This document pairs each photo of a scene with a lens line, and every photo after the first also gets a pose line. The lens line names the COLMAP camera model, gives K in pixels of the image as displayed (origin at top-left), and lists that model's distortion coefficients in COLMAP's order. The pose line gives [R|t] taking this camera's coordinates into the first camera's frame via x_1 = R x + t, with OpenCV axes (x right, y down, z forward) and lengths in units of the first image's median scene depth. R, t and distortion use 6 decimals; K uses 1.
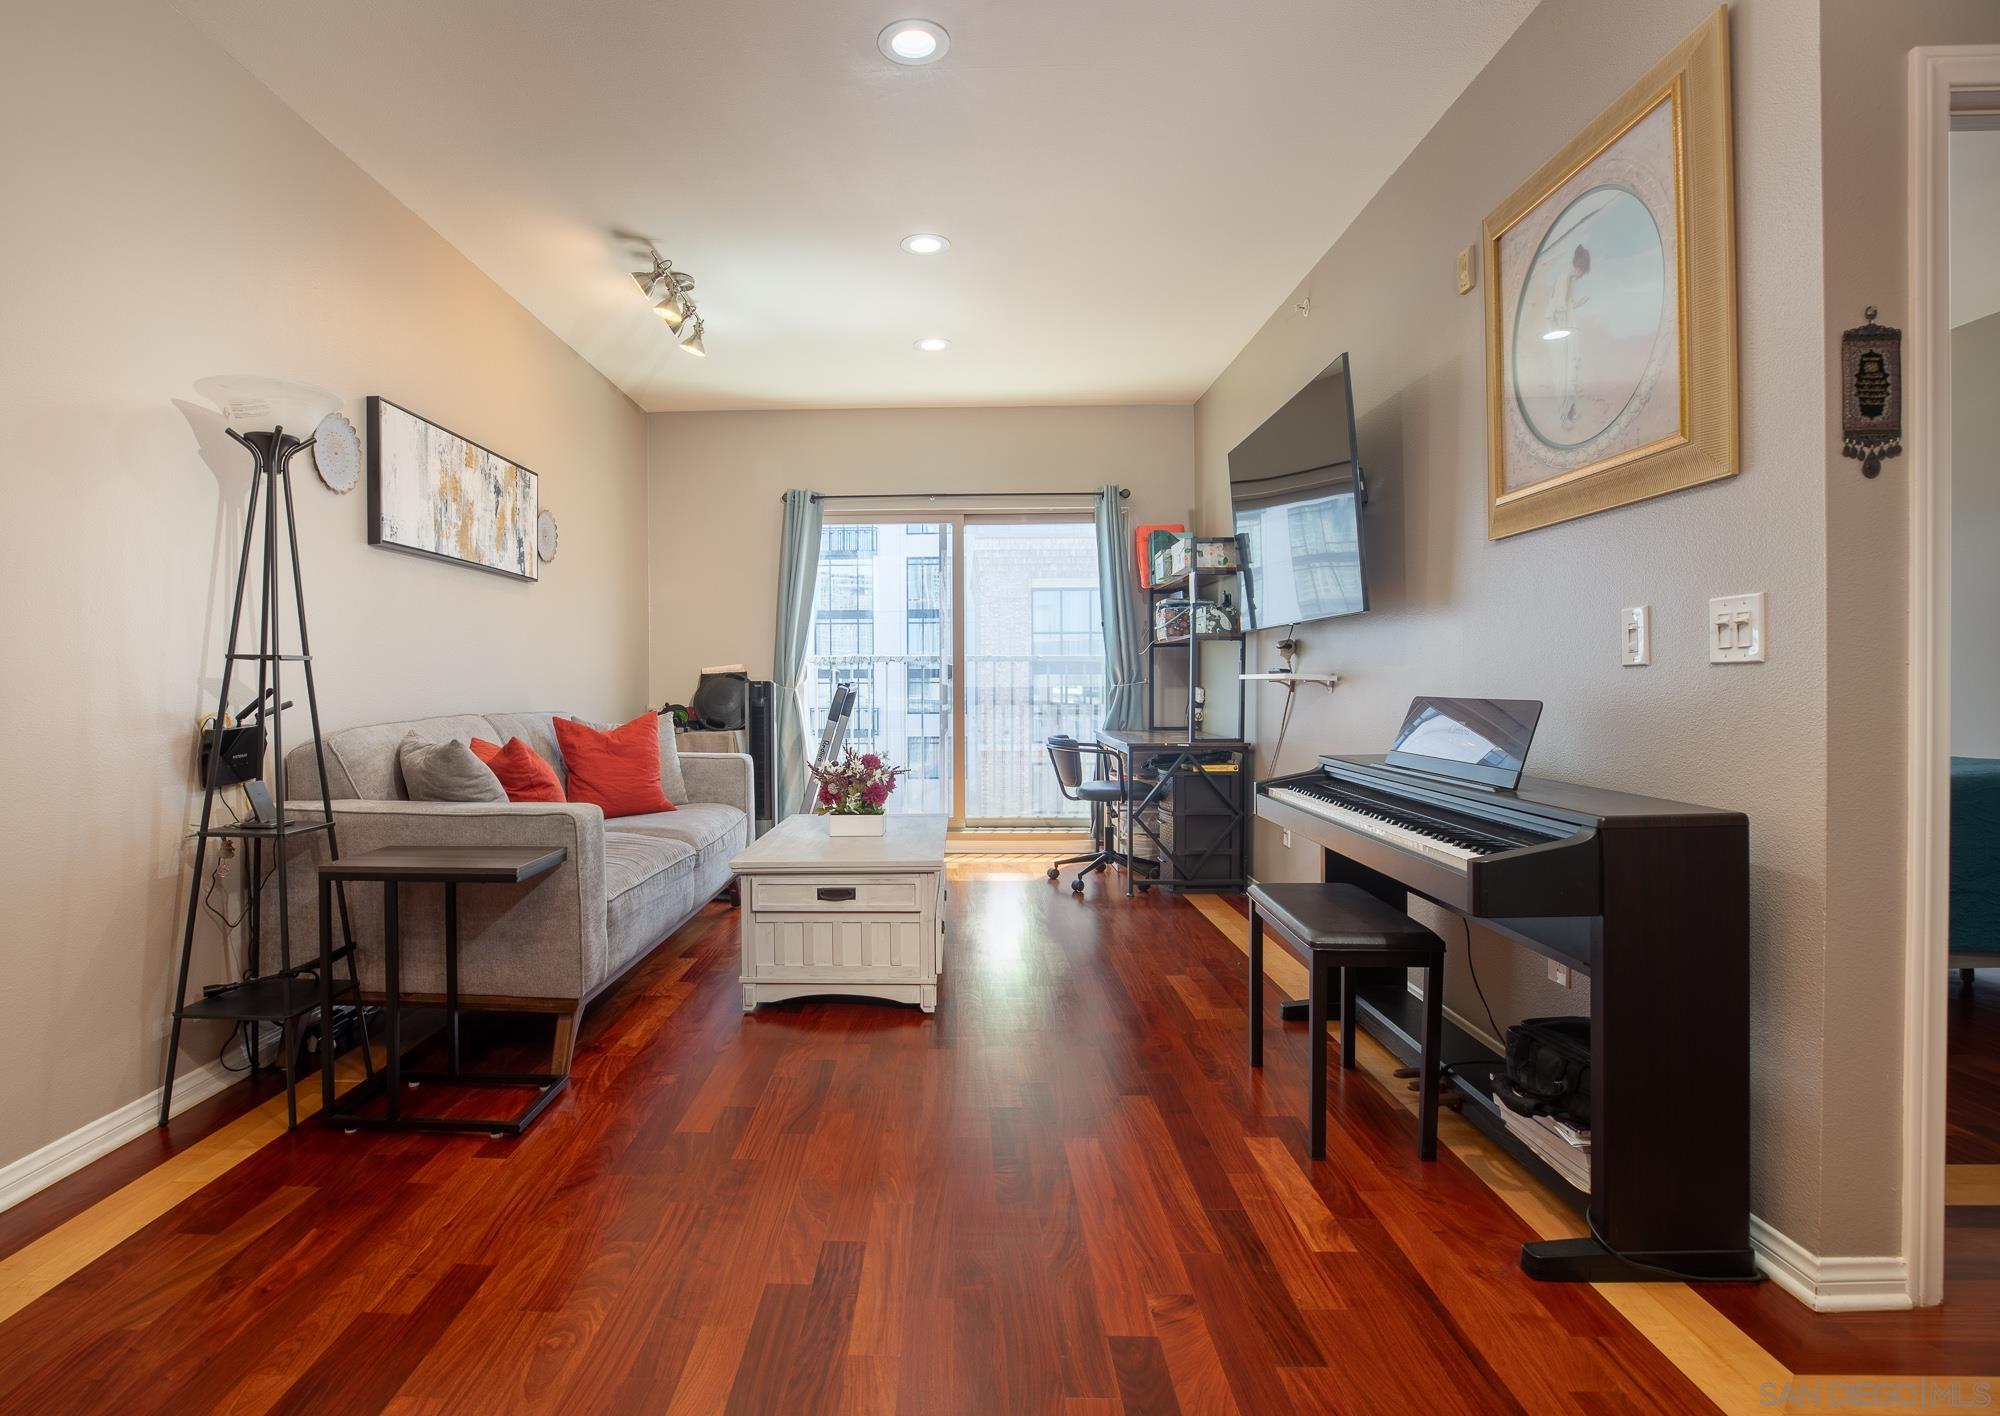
lens RADIAL K [[1033.3, 0, 934.3], [0, 1033.3, 698.6], [0, 0, 1]] dist [-0.027195, -0.000155]
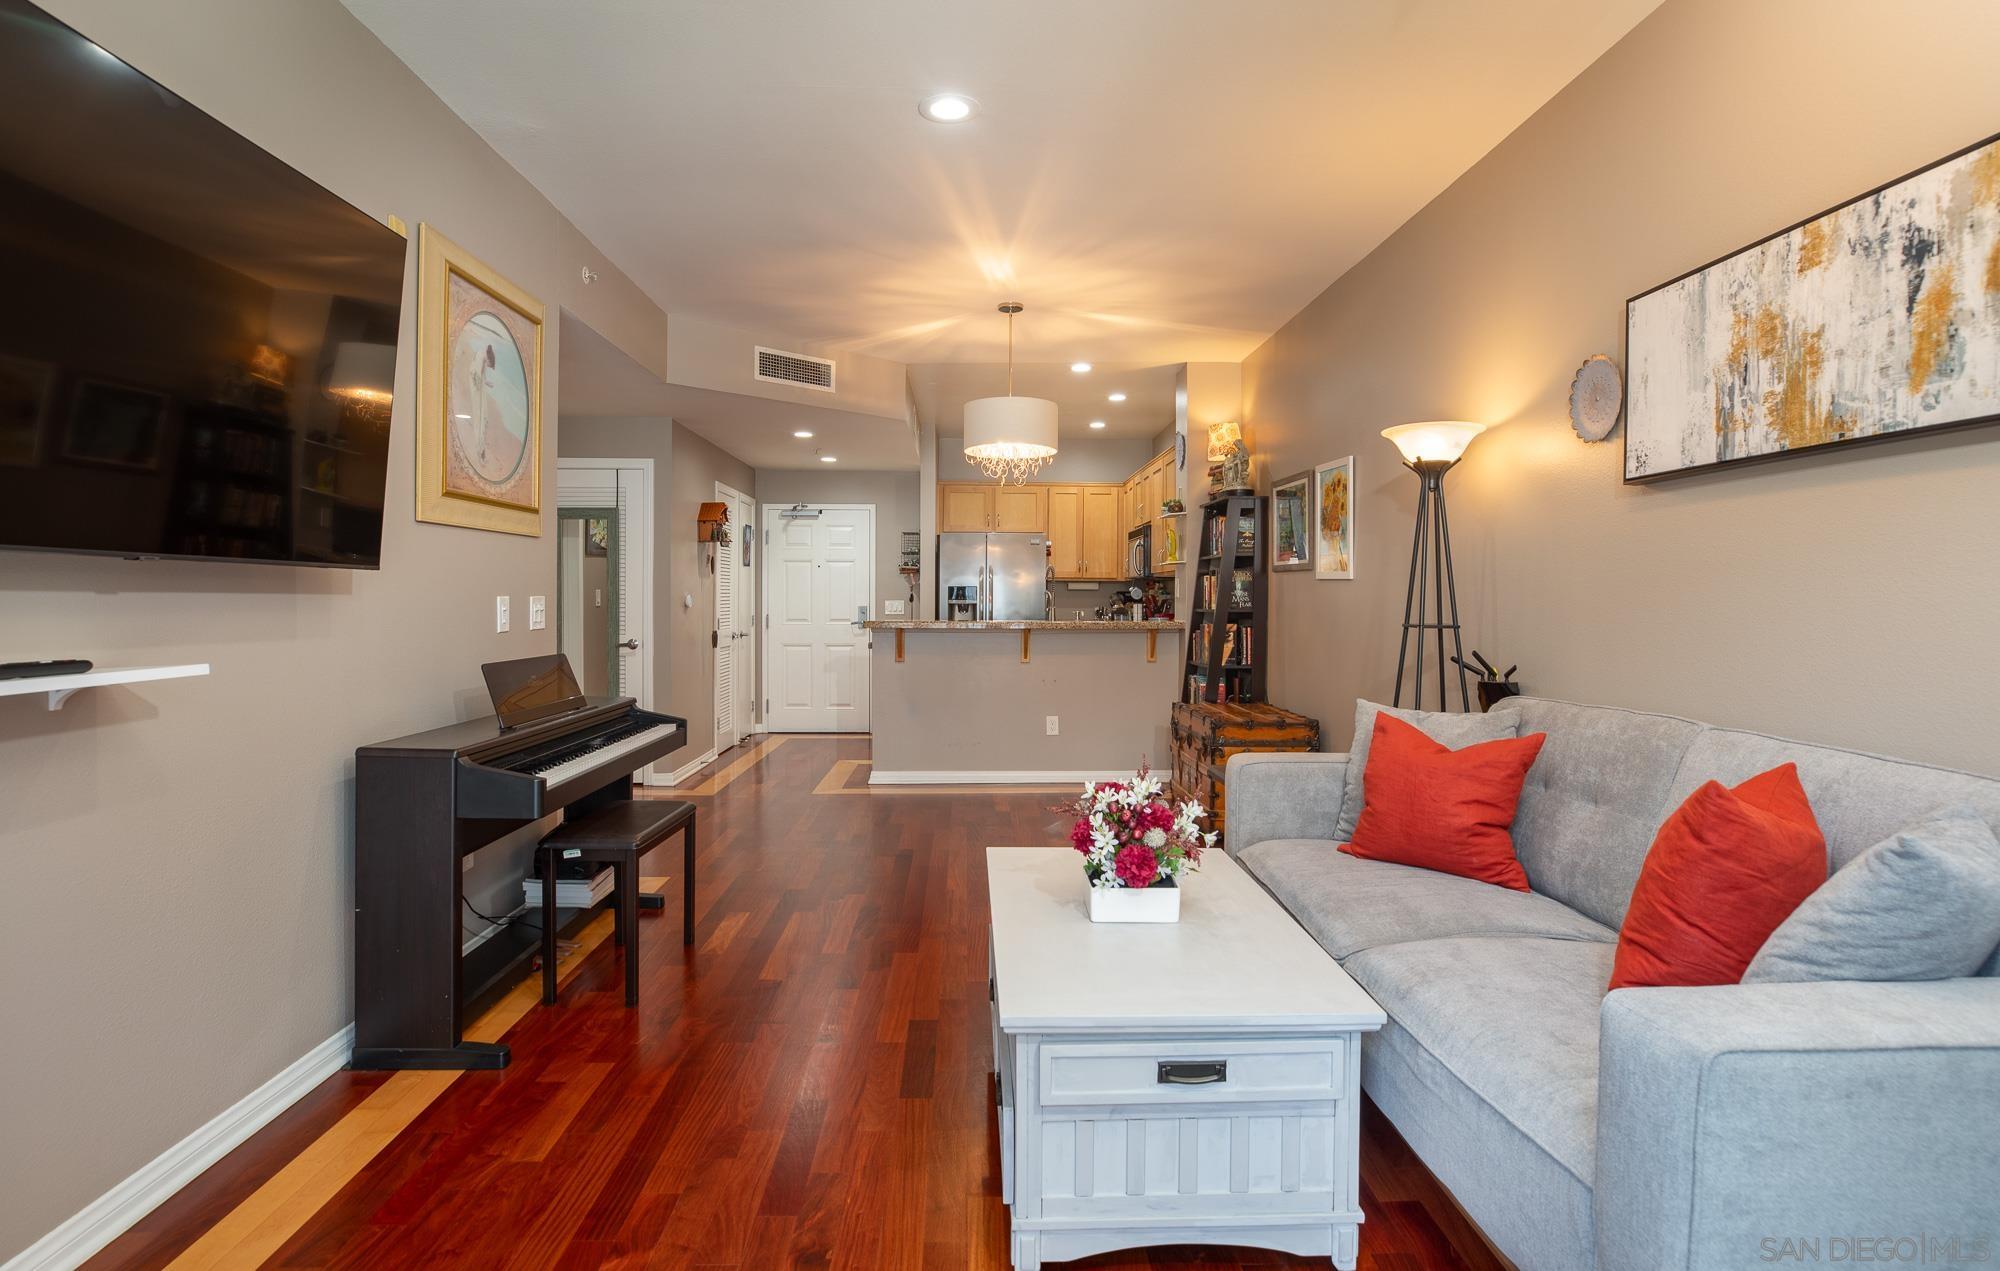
lens RADIAL K [[1056.5, 0, 972.8], [0, 1056.5, 610.1], [0, 0, 1]] dist [-0.026497, 0.010542]
pose [[-0.999463, 0.000847, -0.032754, -0.004184], [-0.000082, 0.999597, 0.028378, -0.057937], [0.032765, 0.028365, -0.999060, 1.363754]]
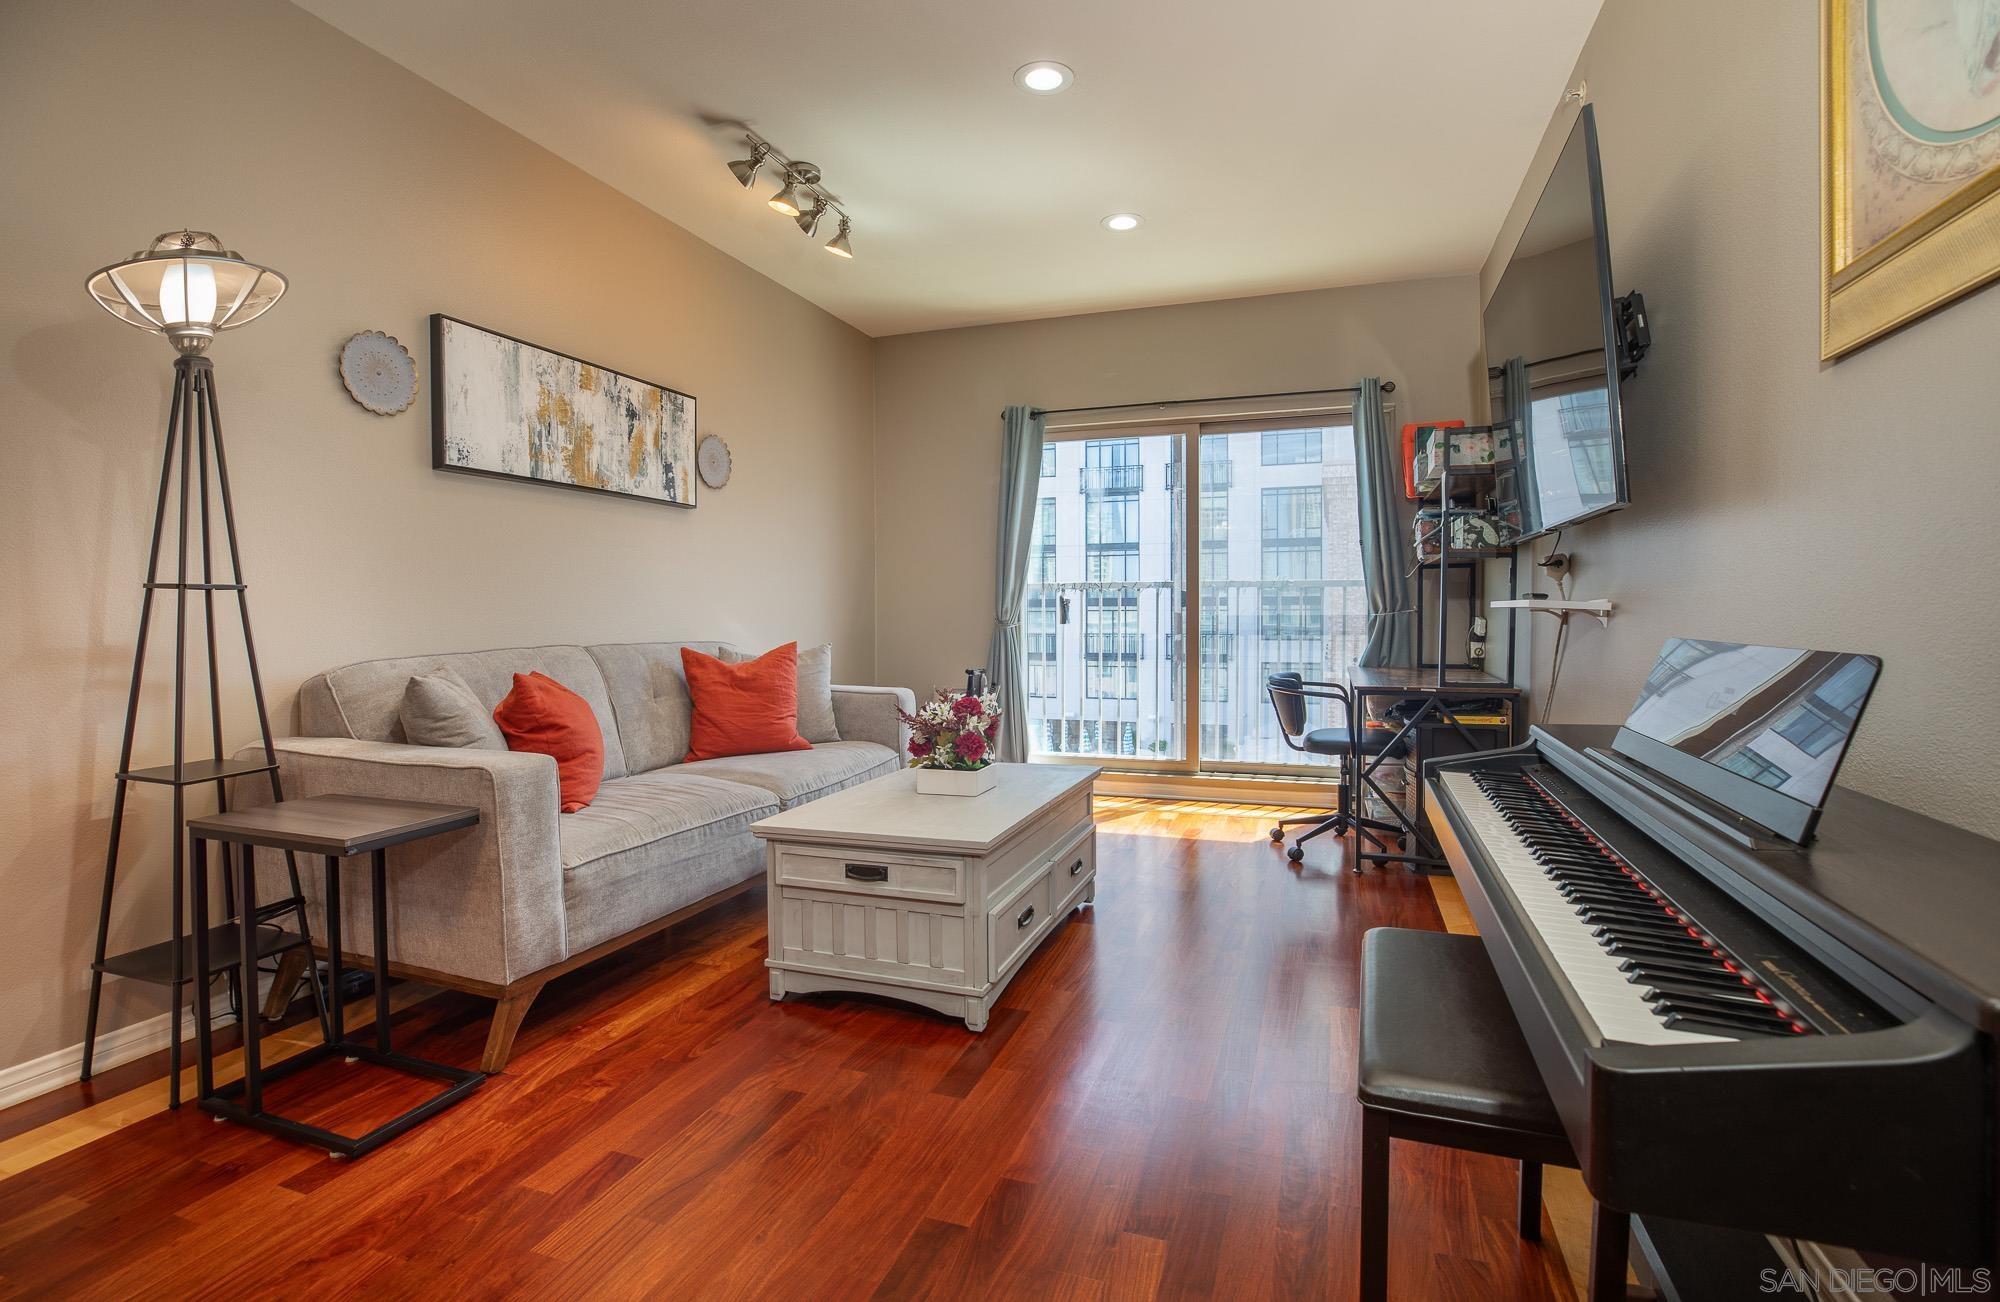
lens RADIAL K [[952.5, 0, 1012.5], [0, 952.5, 638.7], [0, 0, 1]] dist [-0.036276, 0.006997]
pose [[0.954661, 0.008311, -0.297580, 0.175660], [-0.003949, 0.999876, 0.015255, -0.005147], [0.297670, -0.013388, 0.954575, 0.239573]]
